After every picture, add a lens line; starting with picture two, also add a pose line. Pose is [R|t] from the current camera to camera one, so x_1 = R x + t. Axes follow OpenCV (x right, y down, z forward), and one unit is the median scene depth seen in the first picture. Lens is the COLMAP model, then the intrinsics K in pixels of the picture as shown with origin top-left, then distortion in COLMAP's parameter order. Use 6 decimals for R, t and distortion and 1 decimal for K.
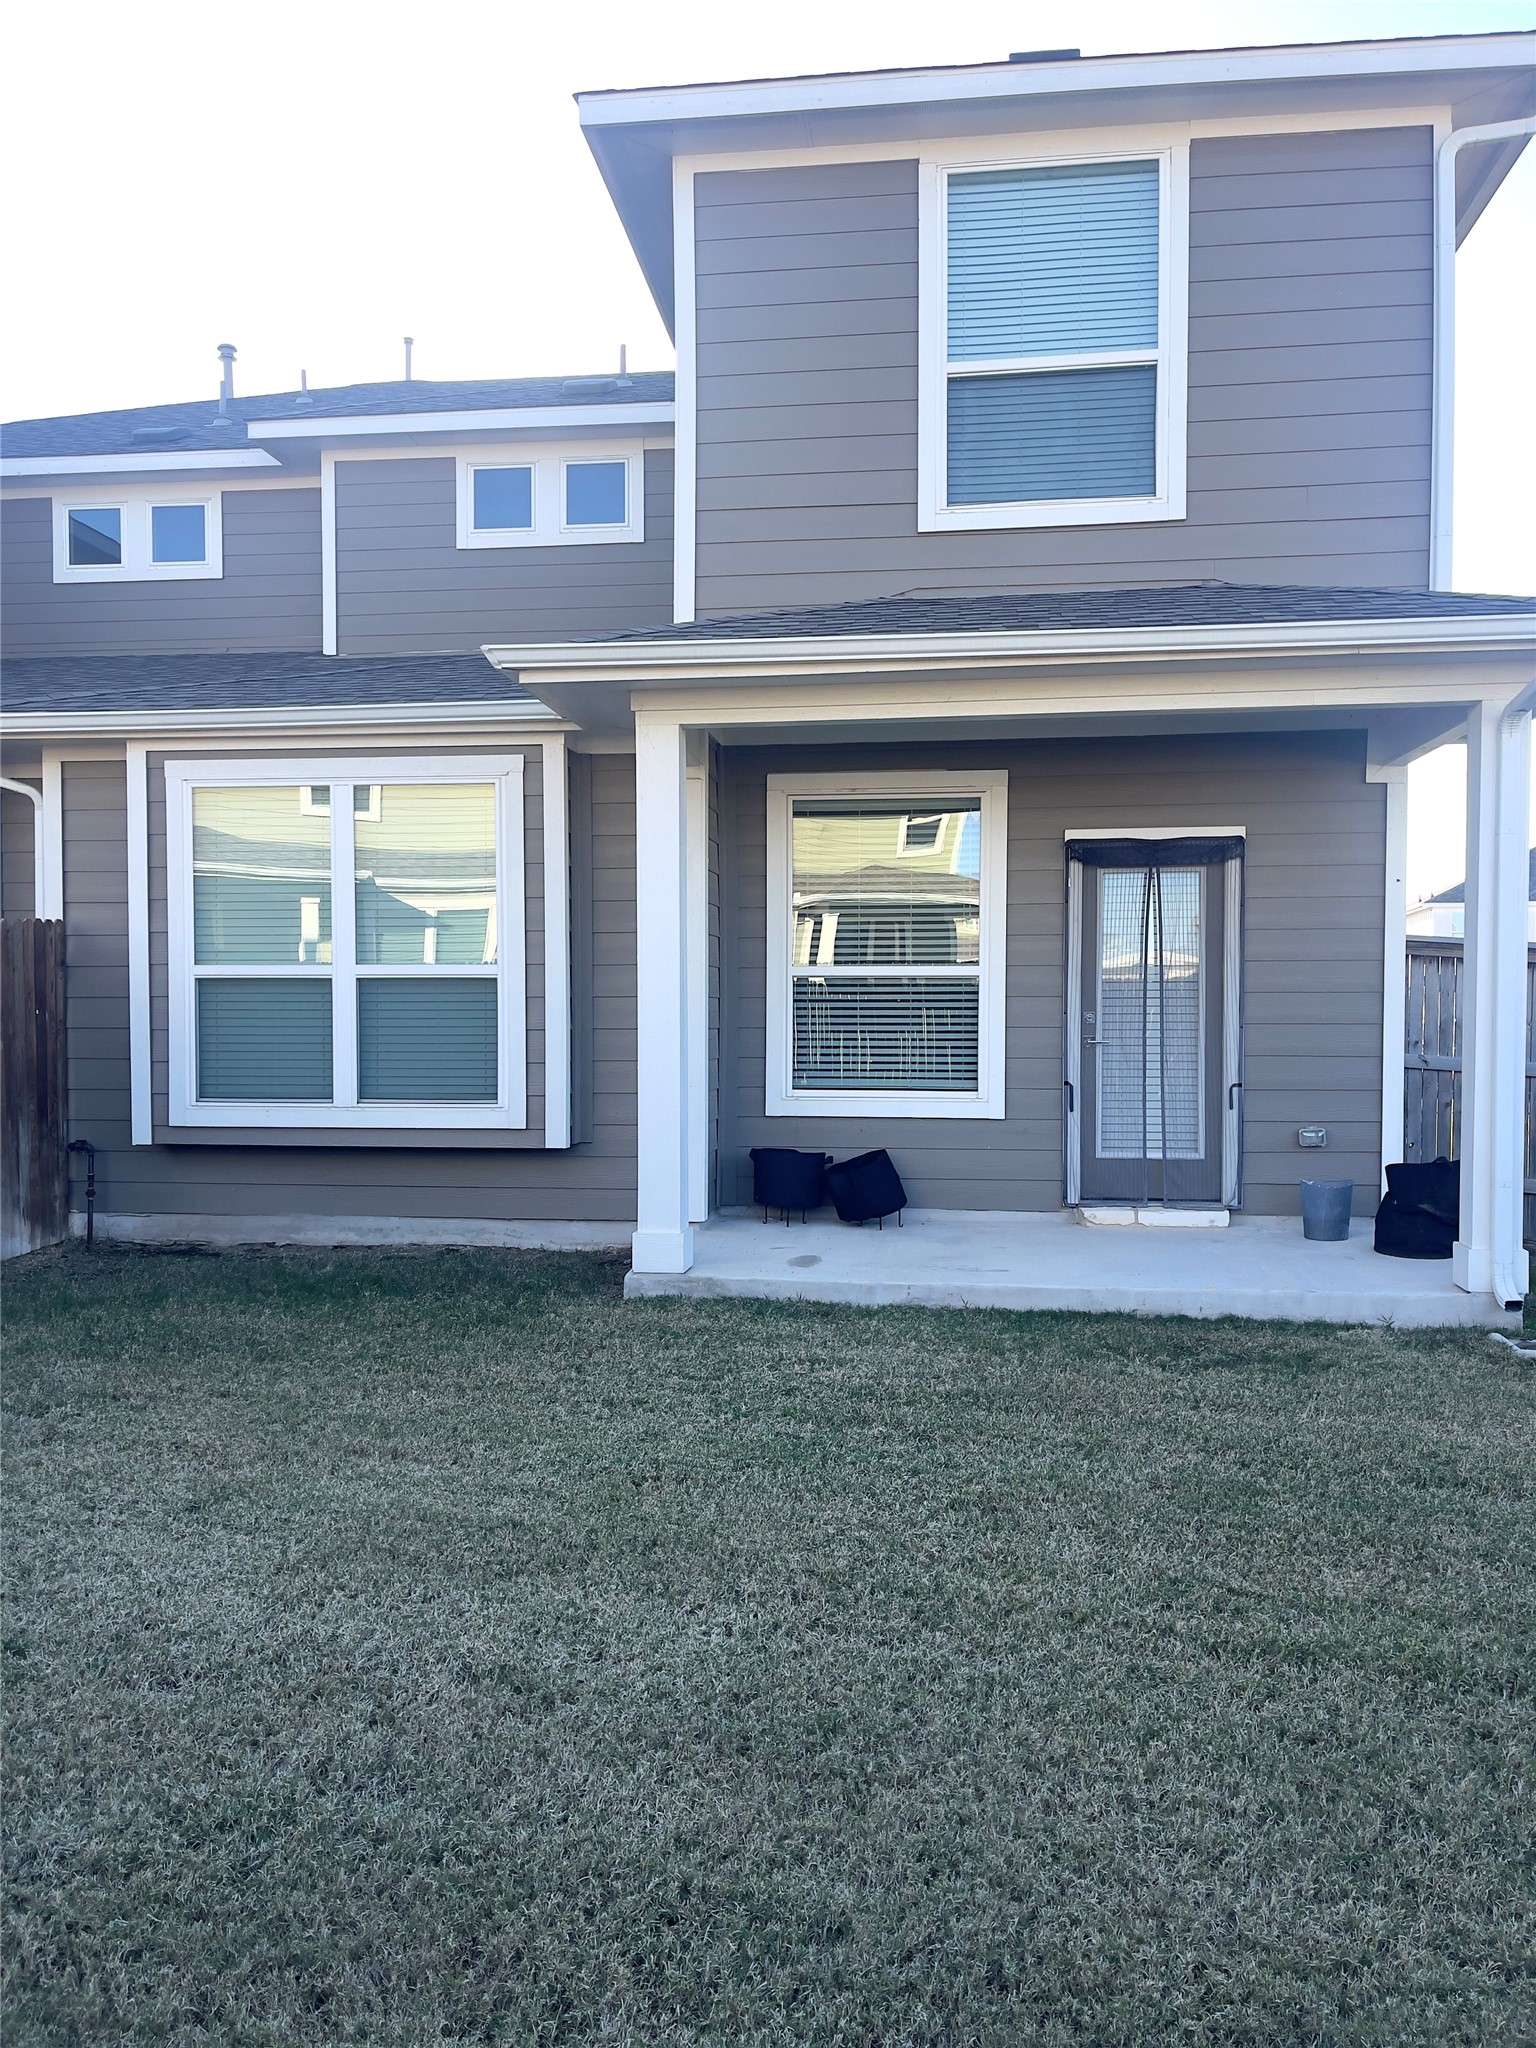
lens RADIAL K [[1544.8, 0, 763.6], [0, 1544.8, 1041.1], [0, 0, 1]] dist [0.032690, -0.011329]
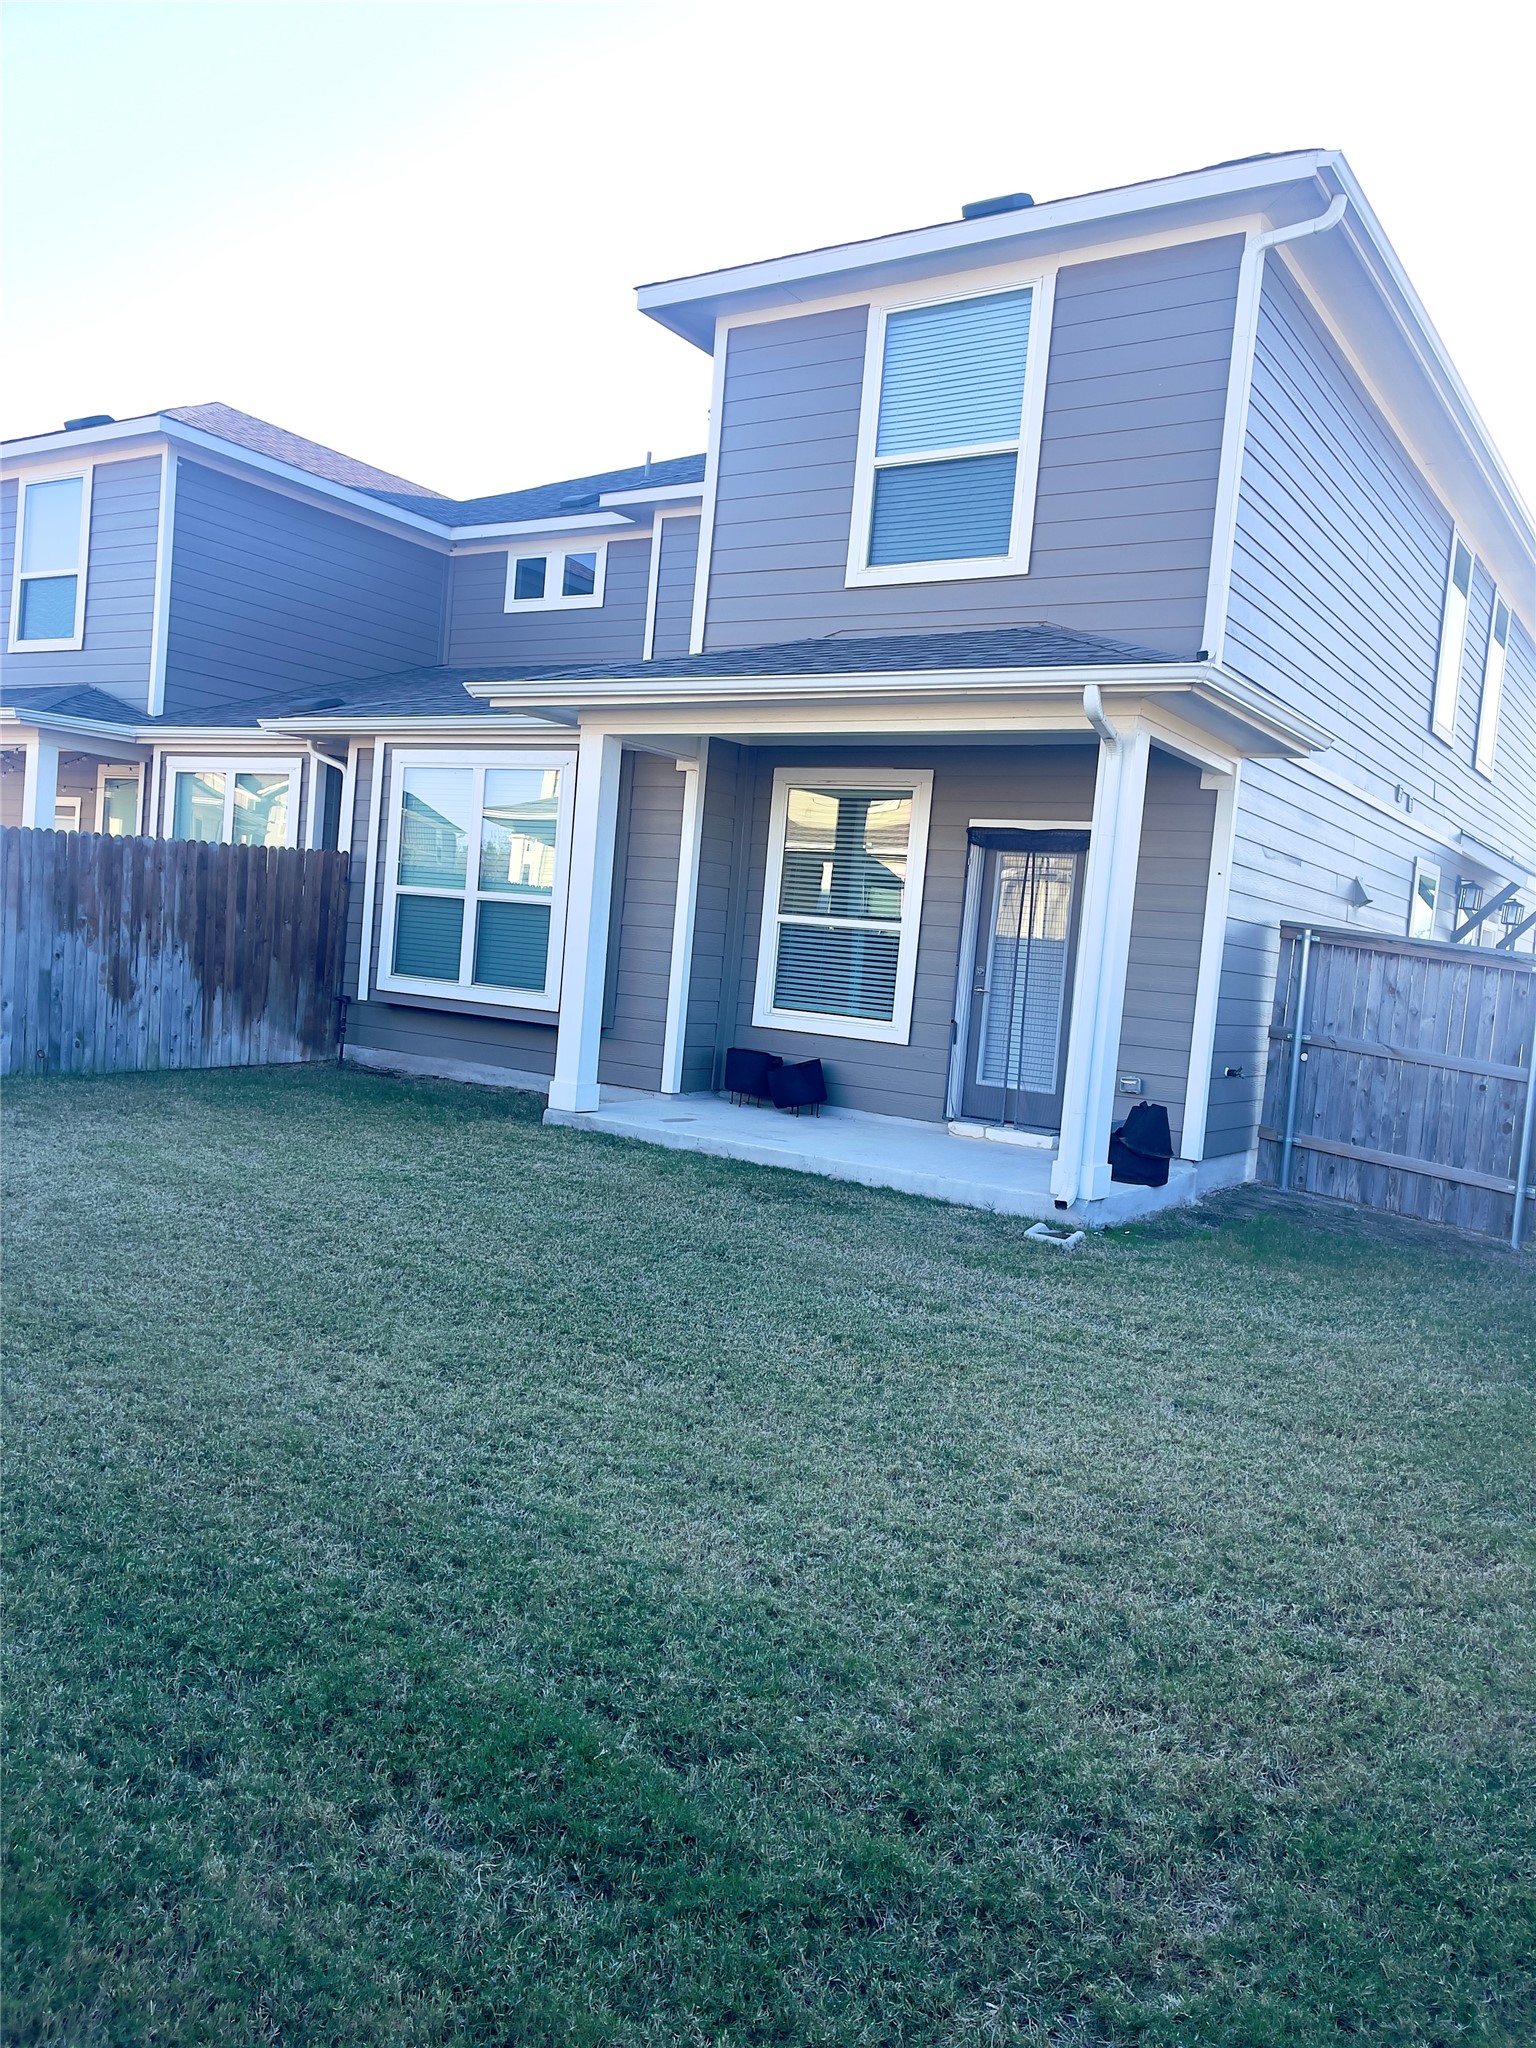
lens RADIAL K [[1544.8, 0, 774.5], [0, 1544.8, 1017.0], [0, 0, 1]] dist [0.032690, -0.011329]
pose [[0.893435, 0.096564, -0.438690, 0.631291], [-0.094523, 0.995169, 0.026551, 0.004456], [0.439135, 0.017744, 0.898246, -0.190571]]
